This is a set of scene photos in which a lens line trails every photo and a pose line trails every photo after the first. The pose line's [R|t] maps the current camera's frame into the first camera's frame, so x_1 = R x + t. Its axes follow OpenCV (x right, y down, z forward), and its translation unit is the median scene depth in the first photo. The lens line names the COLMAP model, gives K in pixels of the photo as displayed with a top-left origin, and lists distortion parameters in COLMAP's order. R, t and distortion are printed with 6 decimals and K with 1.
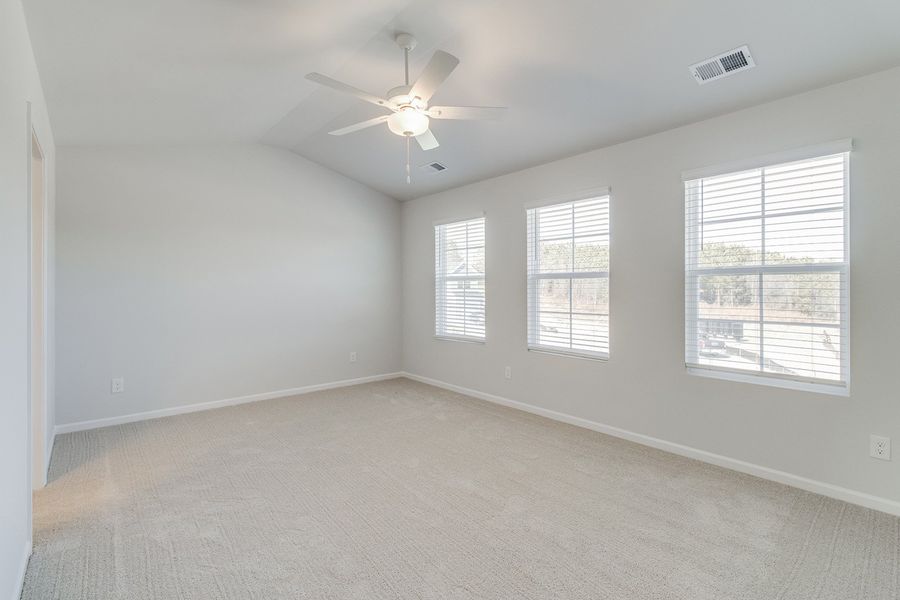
lens RADIAL K [[460.9, 0, 447.4], [0, 460.9, 295.0], [0, 0, 1]] dist [0.023391, 0.000878]
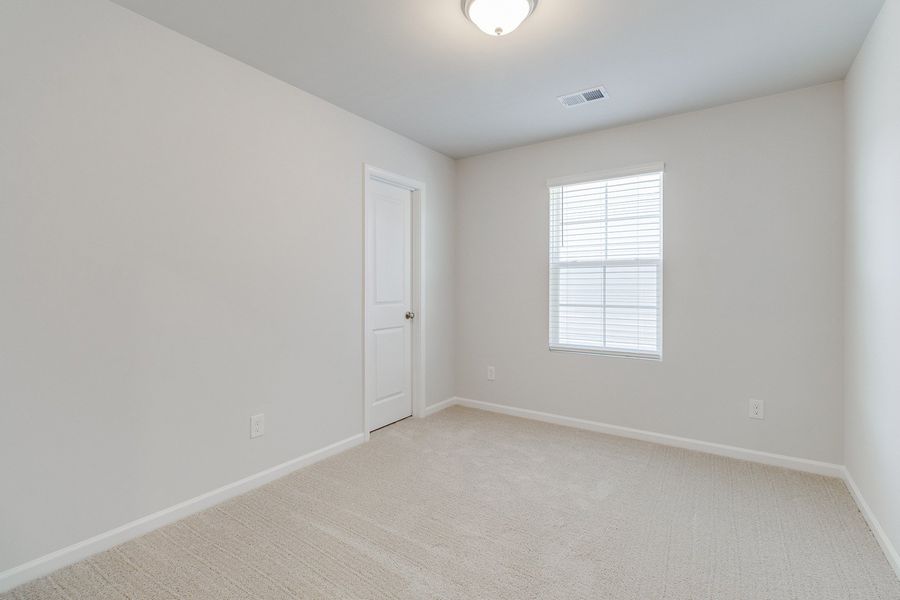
lens RADIAL K [[415.6, 0, 434.7], [0, 415.6, 281.4], [0, 0, 1]] dist [0.002279, -0.001630]
pose [[0.960102, -0.010681, 0.279446, -0.134031], [0.014194, 0.999844, -0.010548, -0.002364], [-0.279289, 0.014094, 0.960104, 0.170257]]
